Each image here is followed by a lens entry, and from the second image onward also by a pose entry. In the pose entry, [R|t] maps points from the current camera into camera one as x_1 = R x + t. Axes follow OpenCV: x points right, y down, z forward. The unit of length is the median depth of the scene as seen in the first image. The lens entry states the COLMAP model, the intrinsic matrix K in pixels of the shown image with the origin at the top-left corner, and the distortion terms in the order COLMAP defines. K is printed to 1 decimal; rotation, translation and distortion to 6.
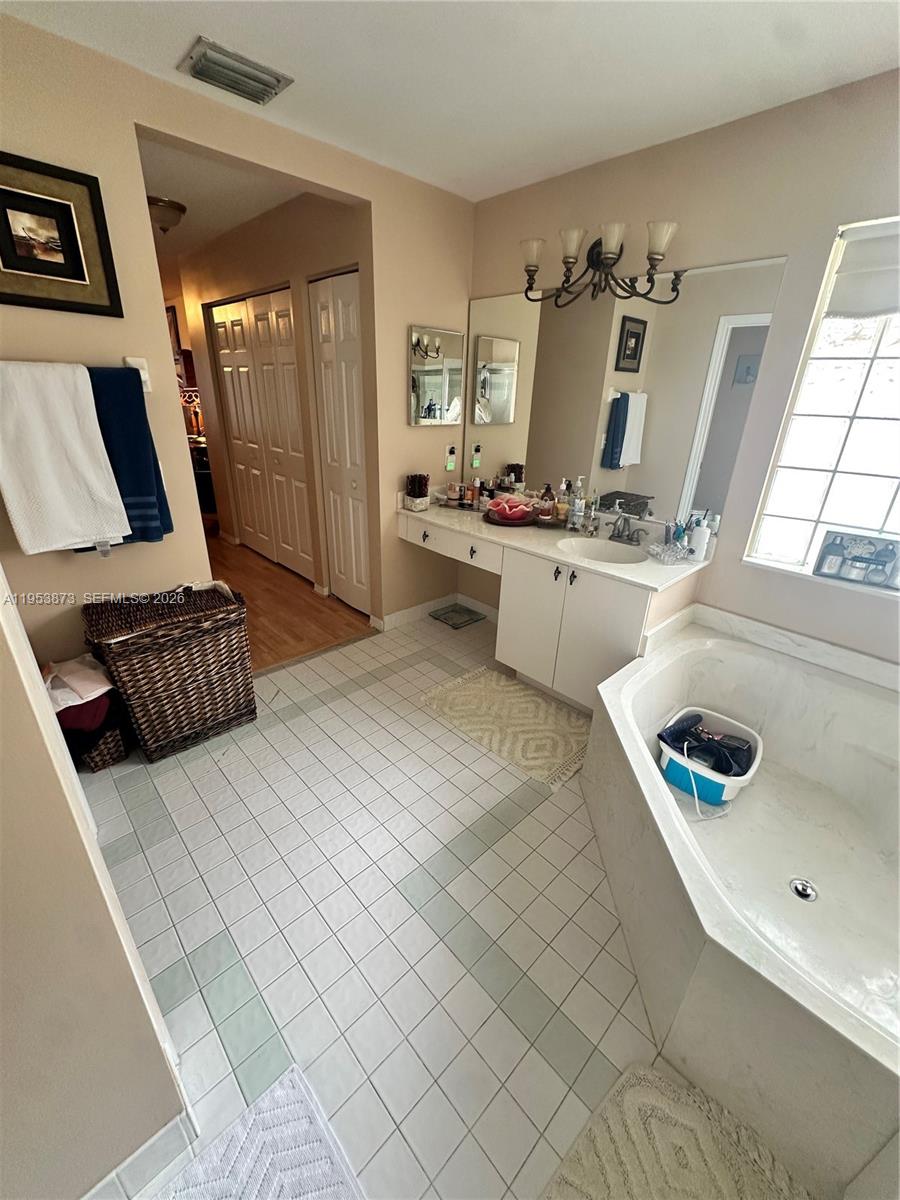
lens RADIAL K [[481.2, 0, 450.0], [0, 481.2, 600.0], [0, 0, 1]] dist [-0.003219, 0.000059]
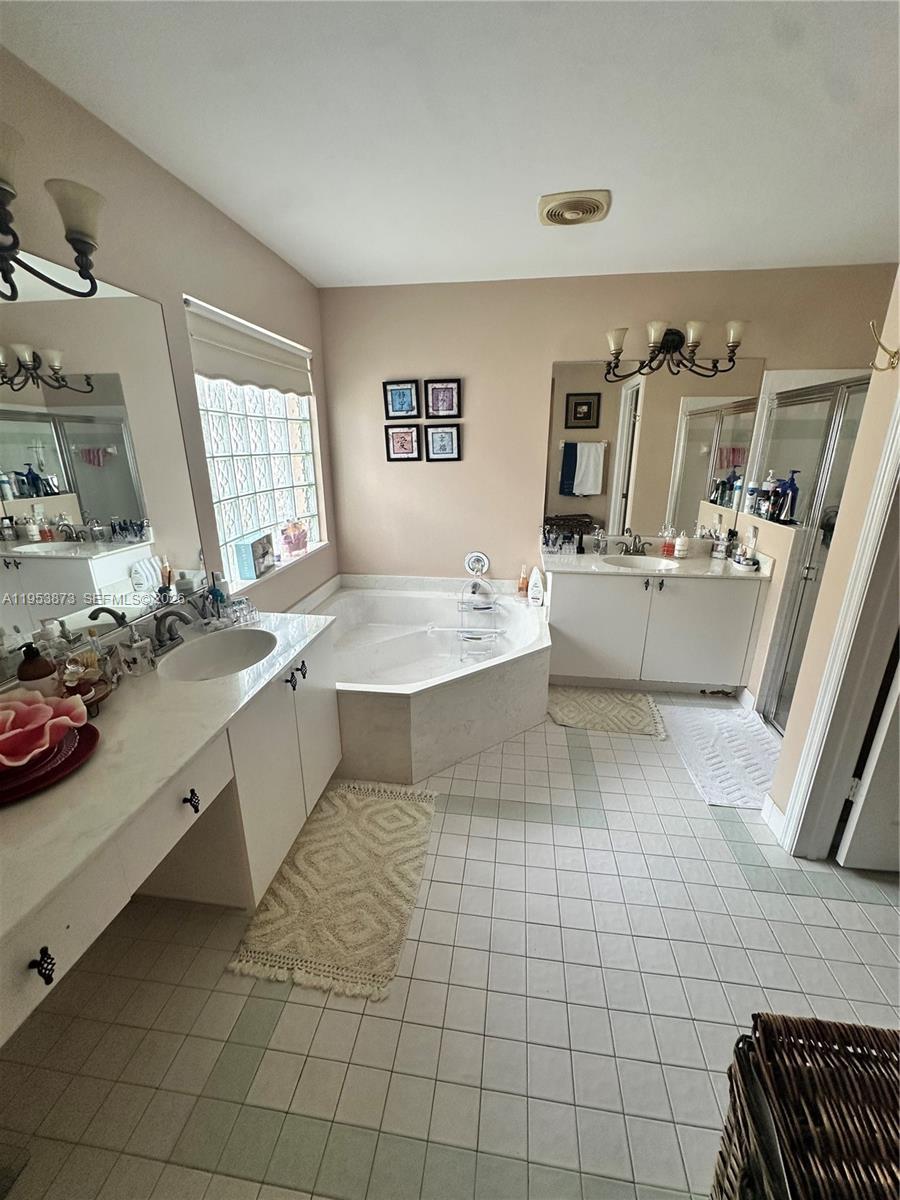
lens RADIAL K [[480.0, 0, 452.1], [0, 480.0, 599.9], [0, 0, 1]] dist [-0.006739, 0.001754]
pose [[-0.622092, -0.274855, 0.733114, -0.481988], [0.294937, 0.785111, 0.544622, -0.532783], [-0.725268, 0.555027, -0.407346, 1.154797]]
